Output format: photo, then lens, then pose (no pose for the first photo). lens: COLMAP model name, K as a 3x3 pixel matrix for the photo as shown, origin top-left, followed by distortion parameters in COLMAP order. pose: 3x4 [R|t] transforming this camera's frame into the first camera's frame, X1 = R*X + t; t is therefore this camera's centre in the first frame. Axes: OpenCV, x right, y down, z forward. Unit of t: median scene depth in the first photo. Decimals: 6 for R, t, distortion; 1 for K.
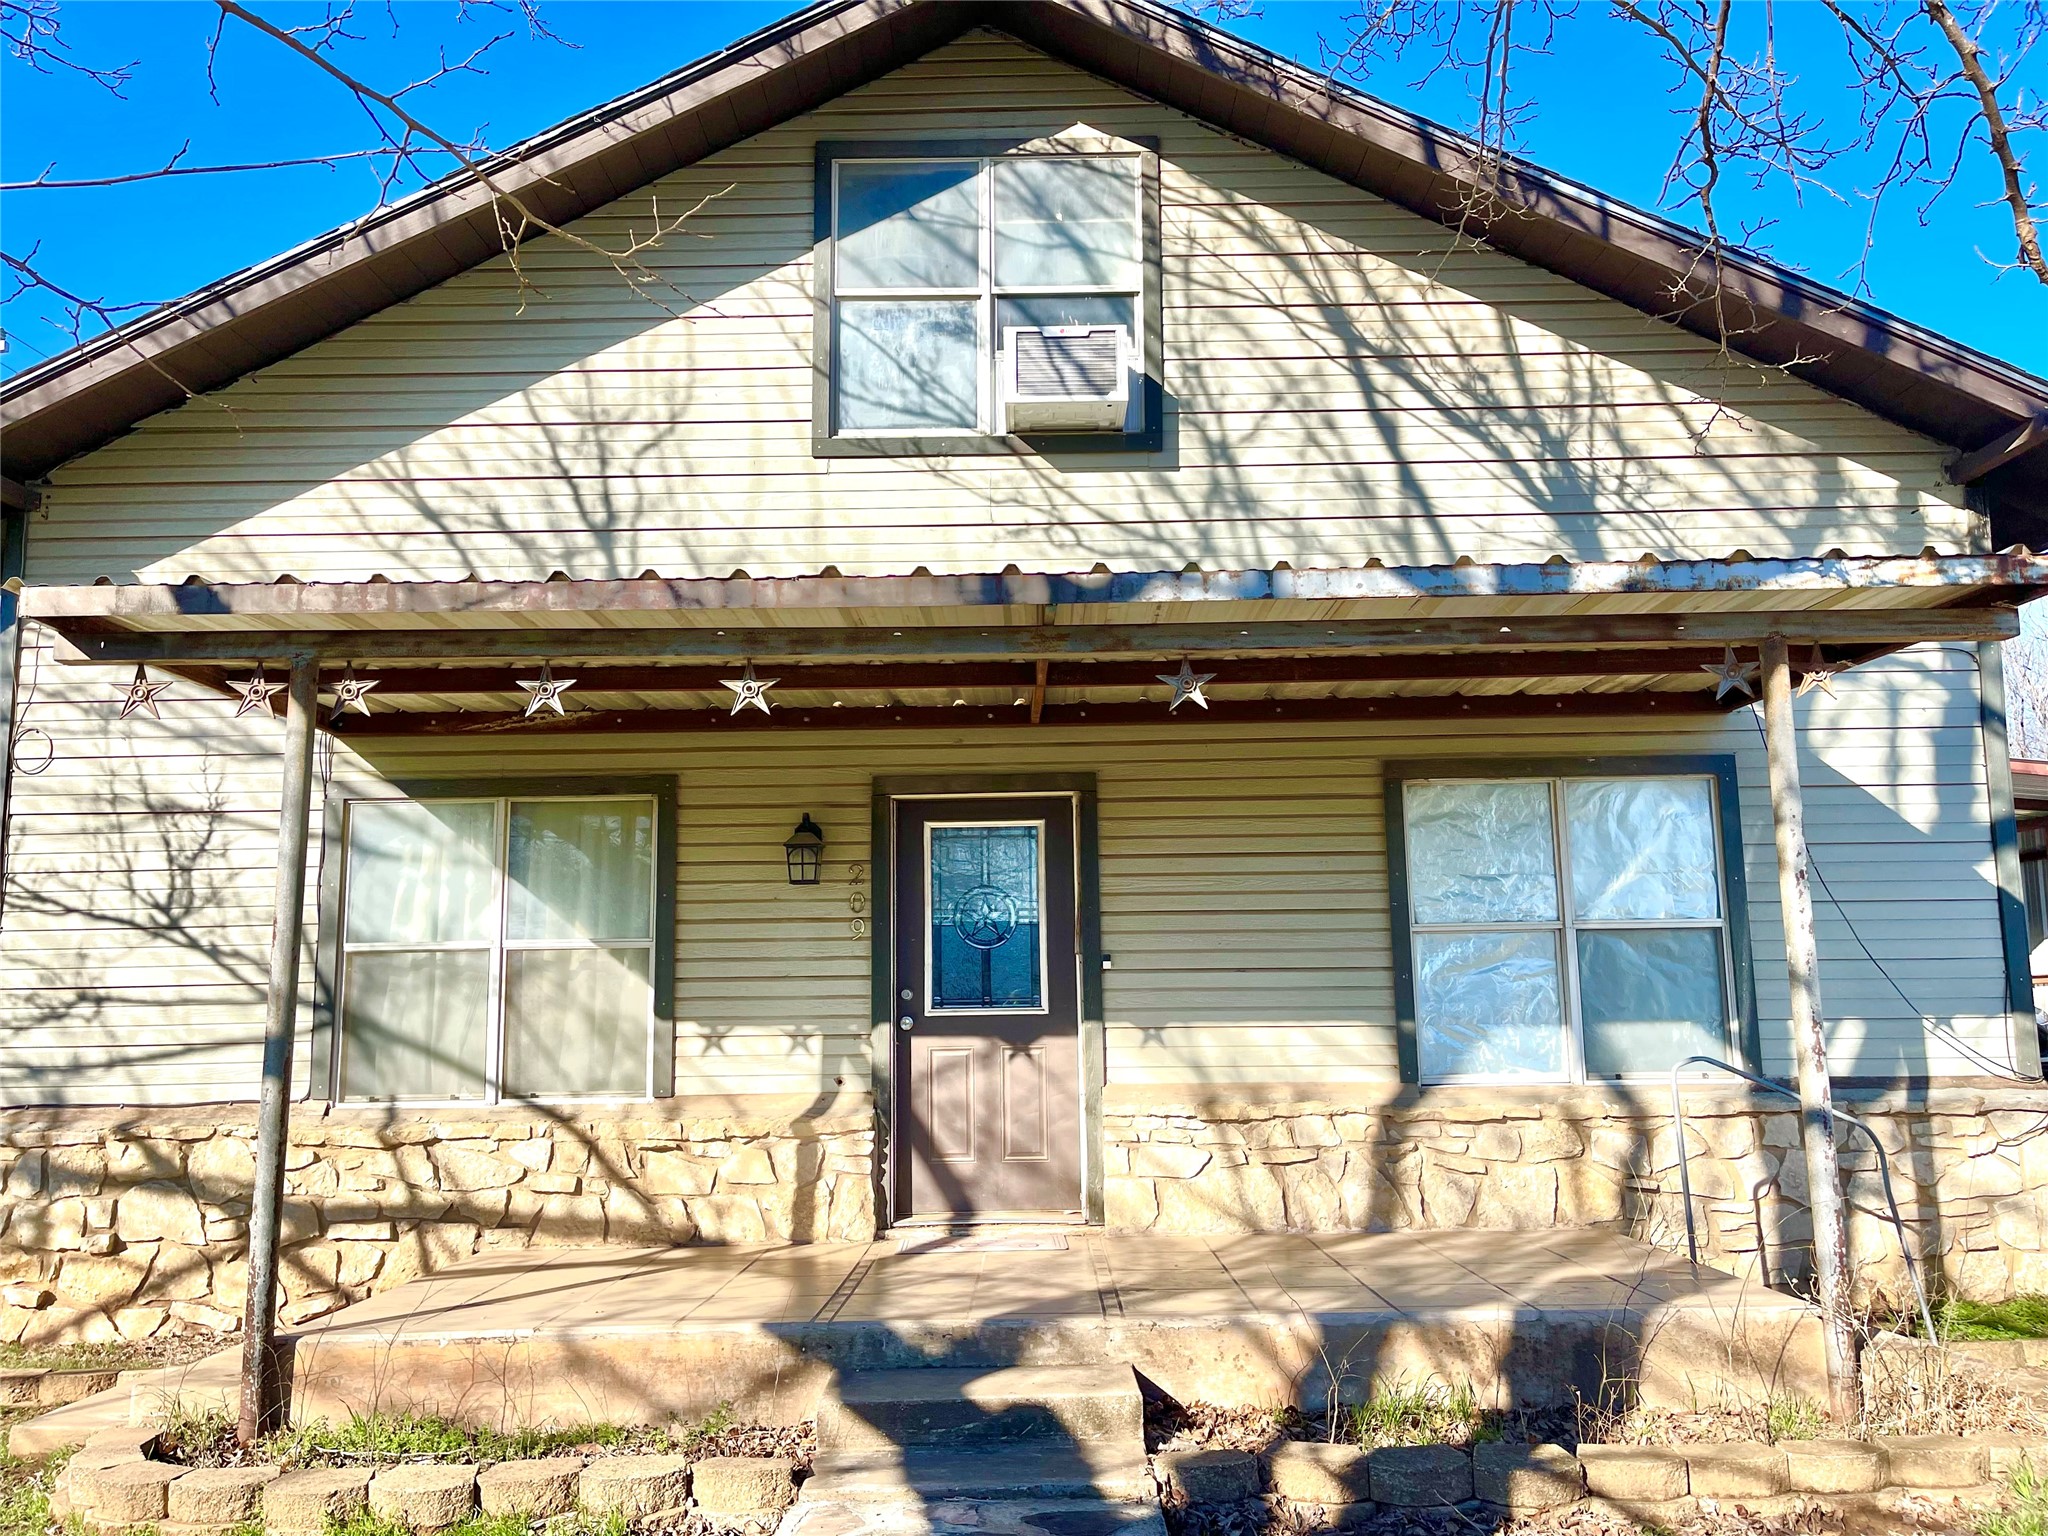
lens RADIAL K [[1450.1, 0, 1024.0], [0, 1450.1, 768.0], [0, 0, 1]] dist [0.019176, -0.003429]
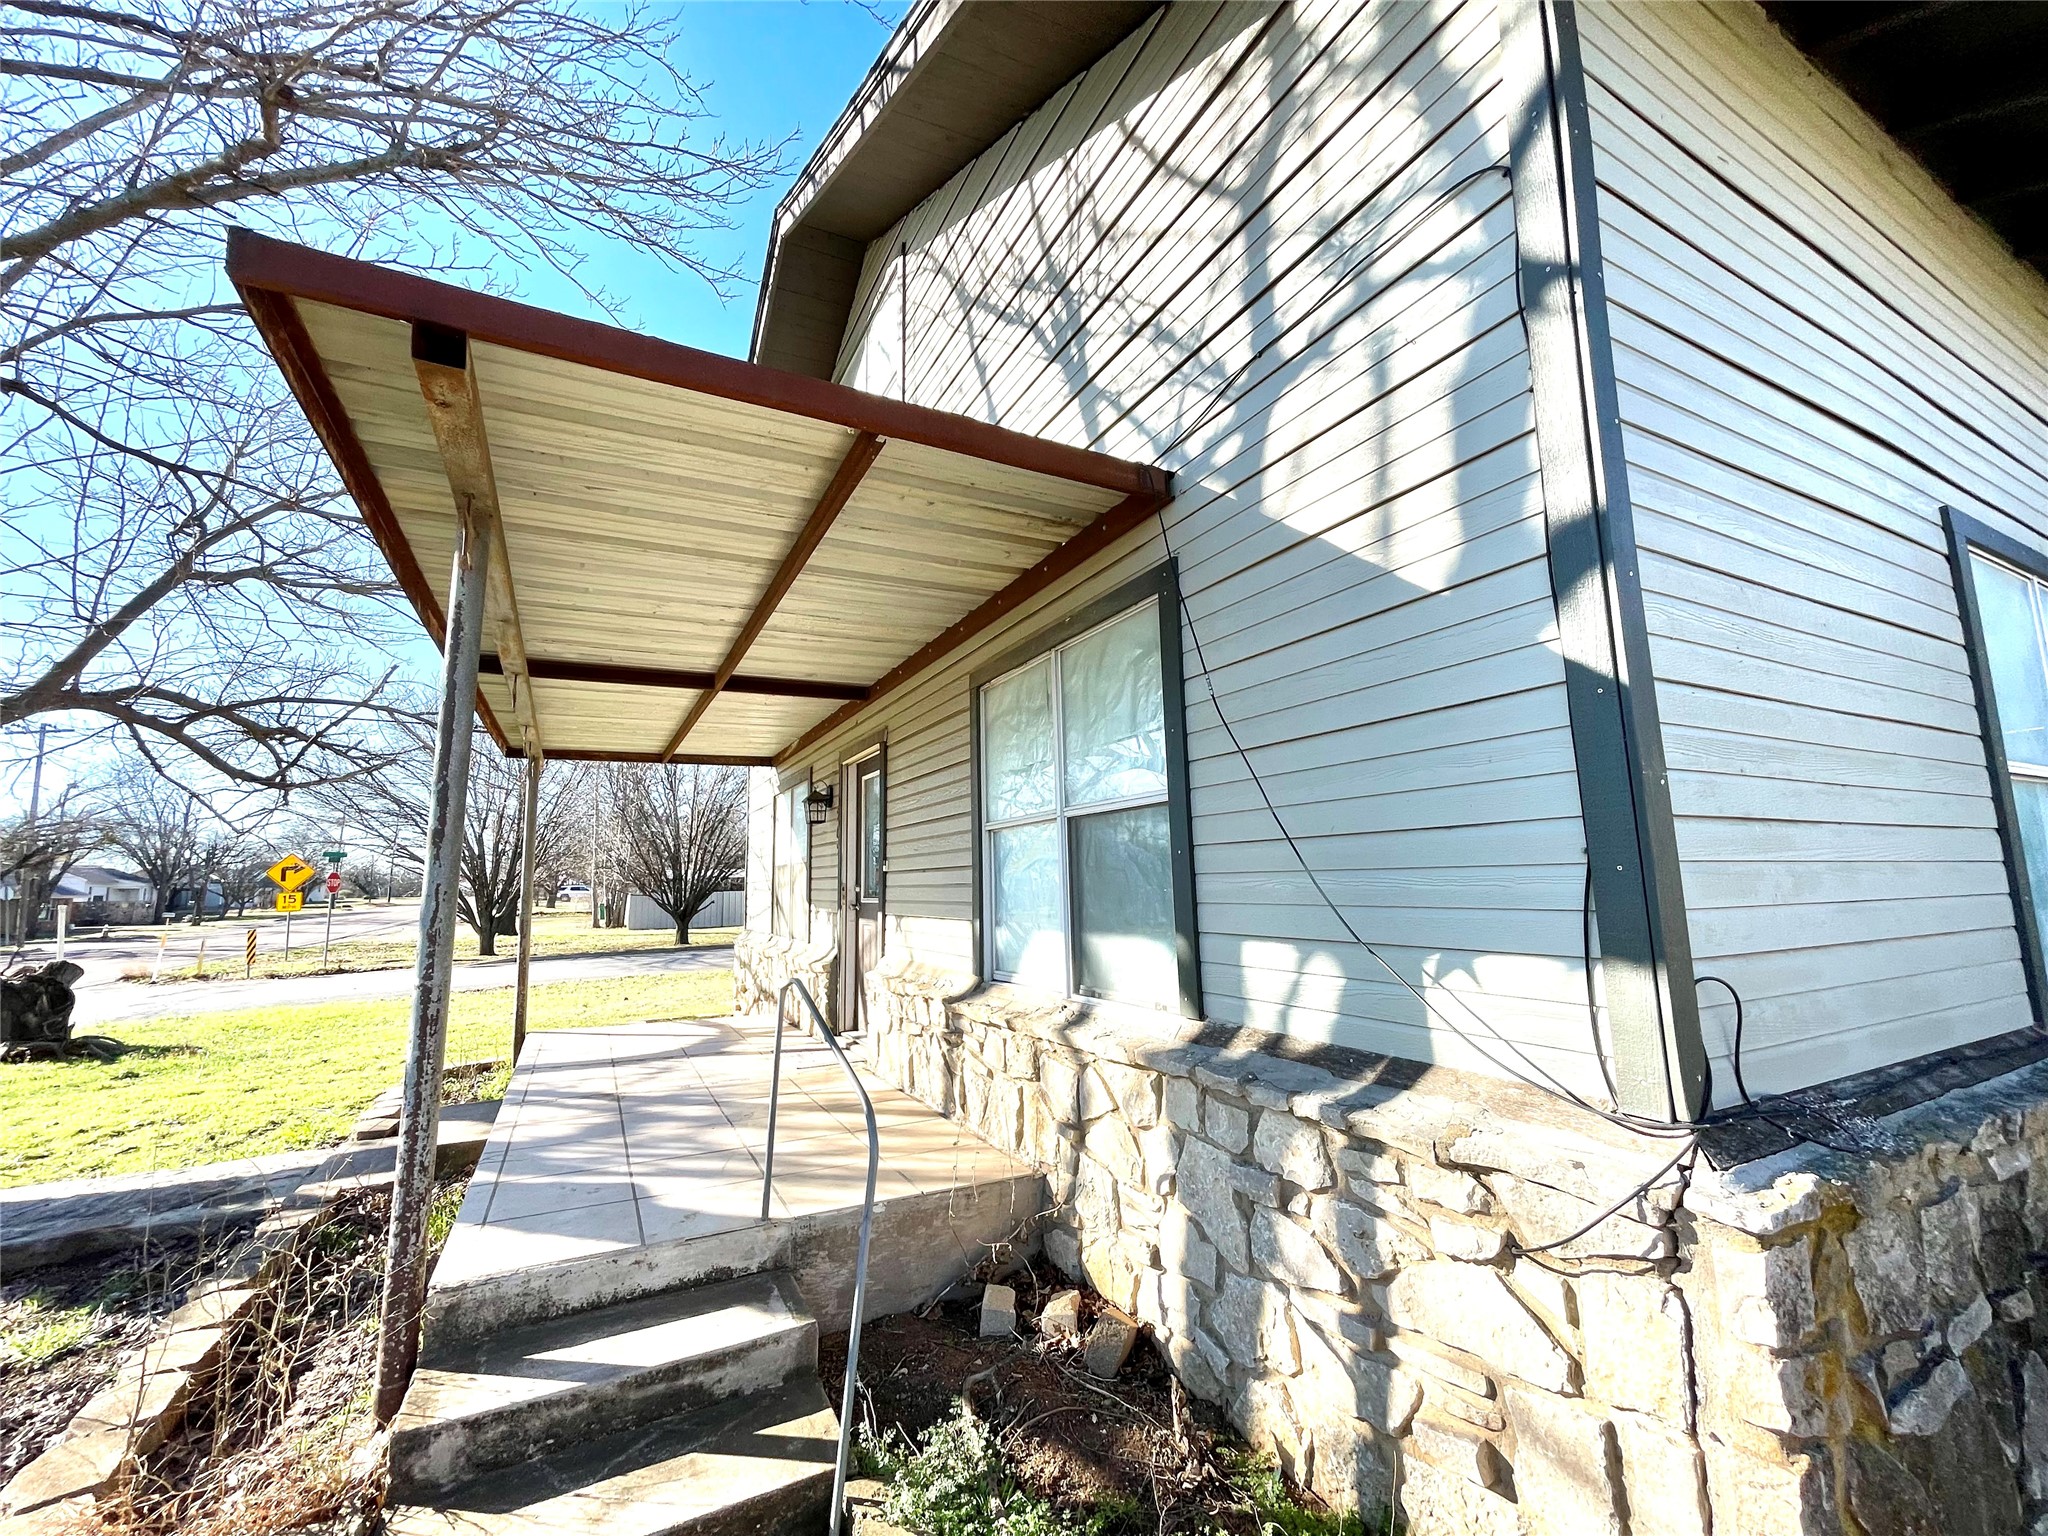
lens RADIAL K [[822.1, 0, 1024.7], [0, 822.1, 780.8], [0, 0, 1]] dist [-0.010774, 0.000092]
pose [[0.470487, -0.112377, -0.875222, 0.797464], [0.140882, 0.988701, -0.051214, 0.109002], [0.871088, -0.099207, 0.481002, 0.747399]]
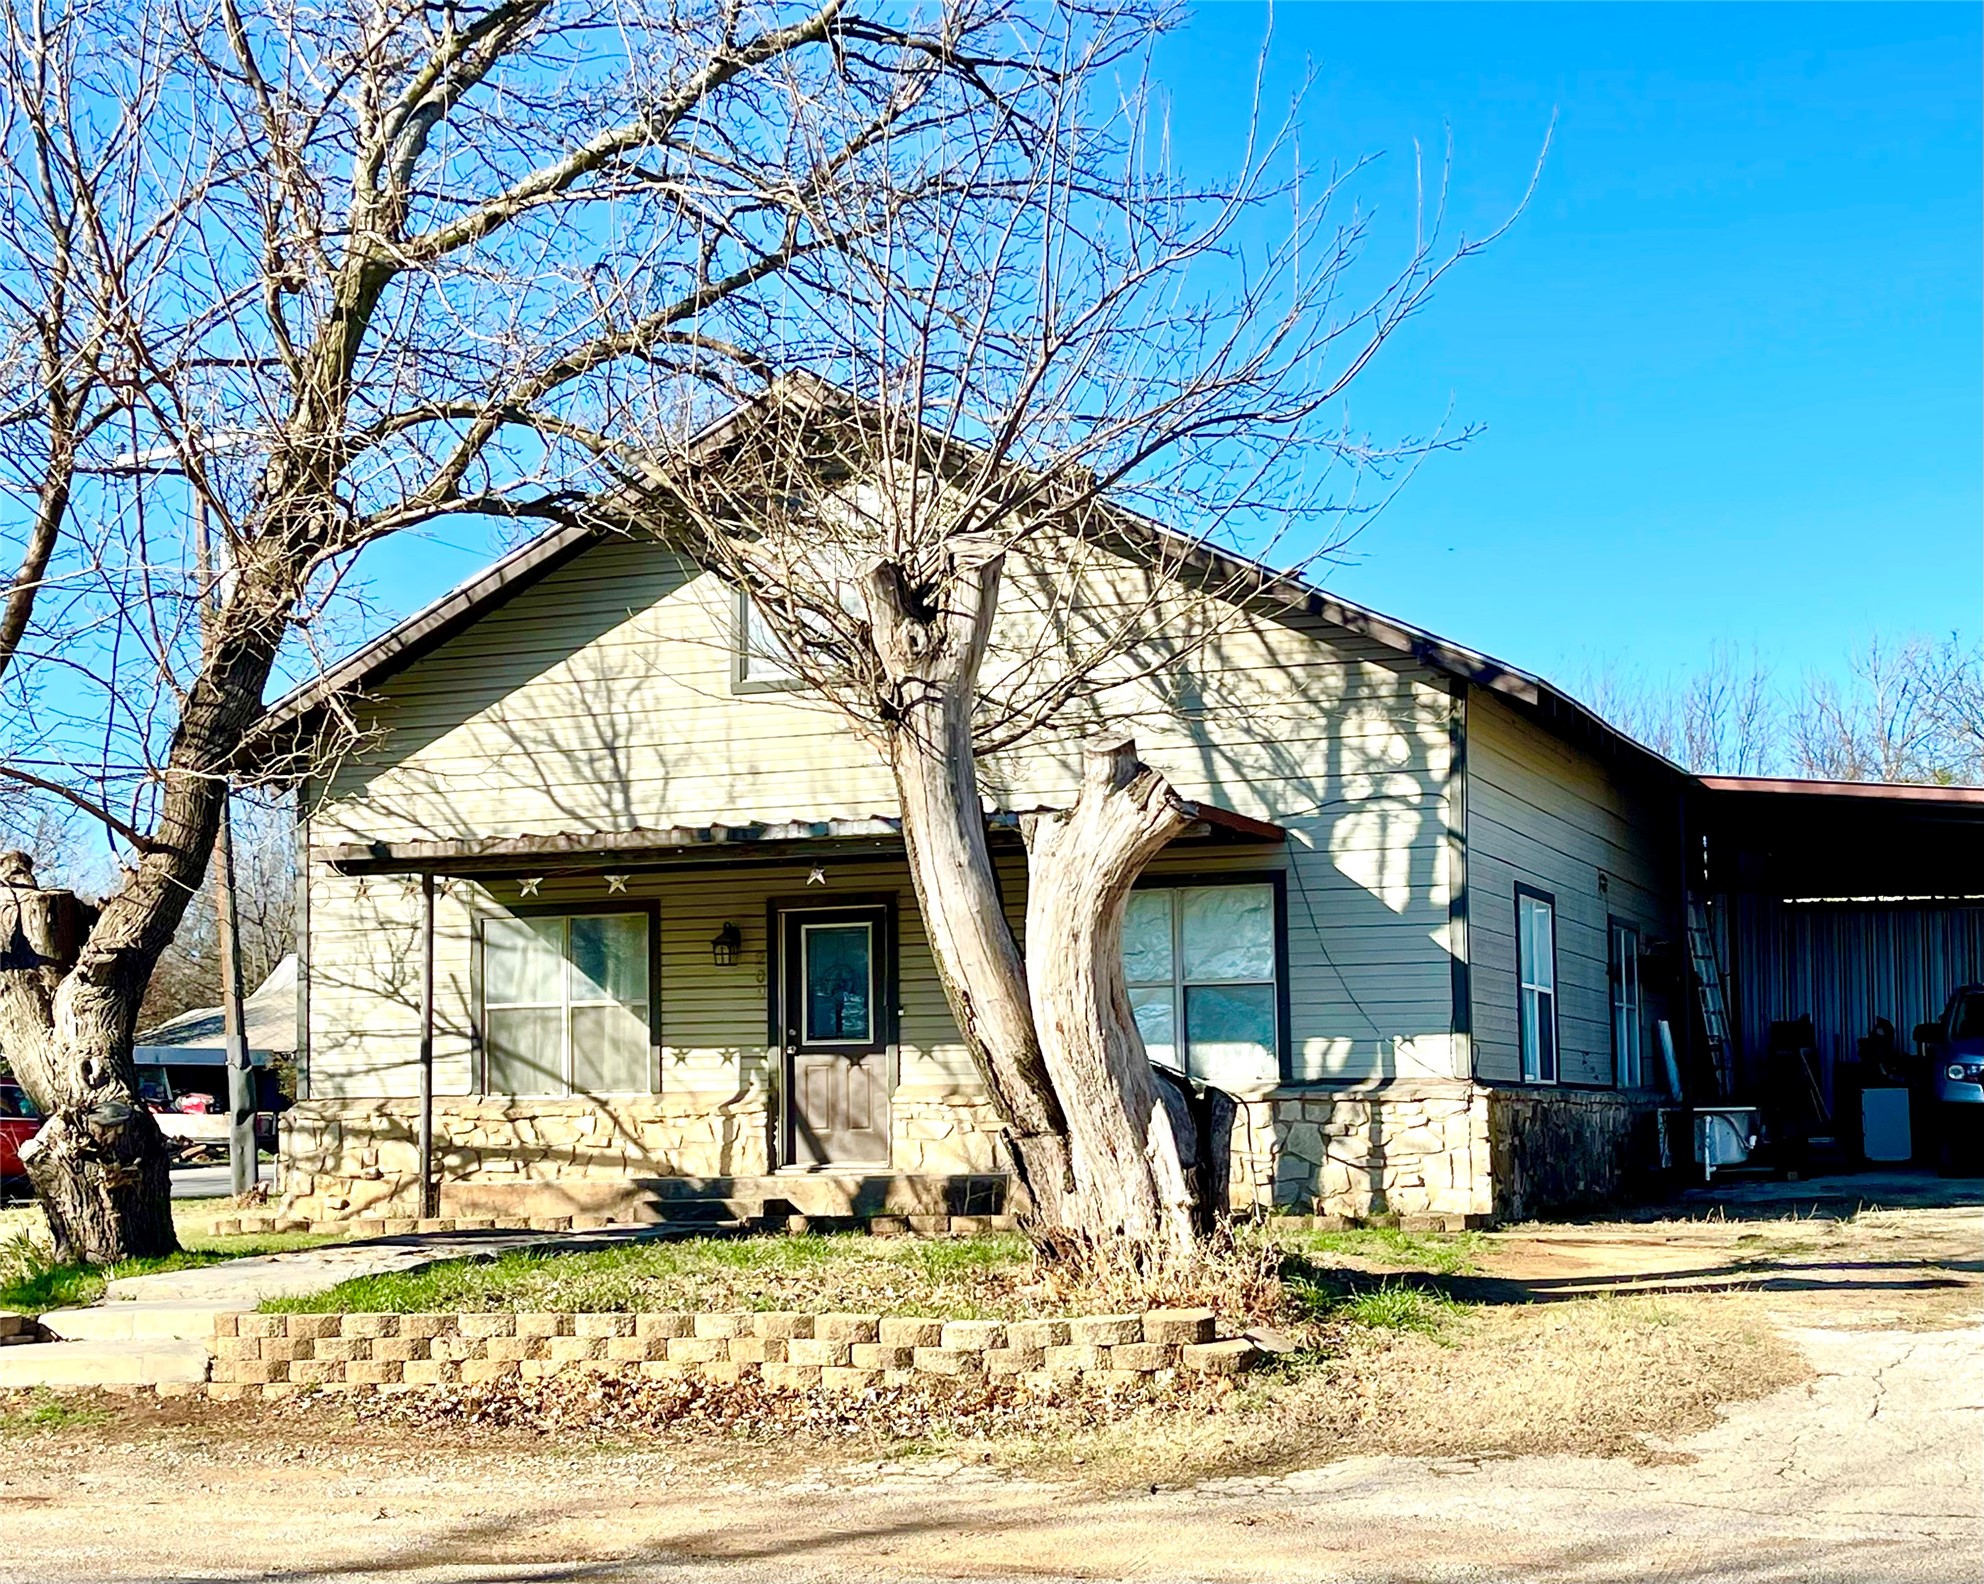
lens RADIAL K [[2908.7, 0, 992.0], [0, 2908.7, 792.0], [0, 0, 1]] dist [-0.004054, 0.012629]
pose [[0.938855, -0.035298, -0.342498, 1.260348], [0.053821, 0.997548, 0.044726, -0.243506], [0.340080, -0.060425, 0.938453, -1.963655]]
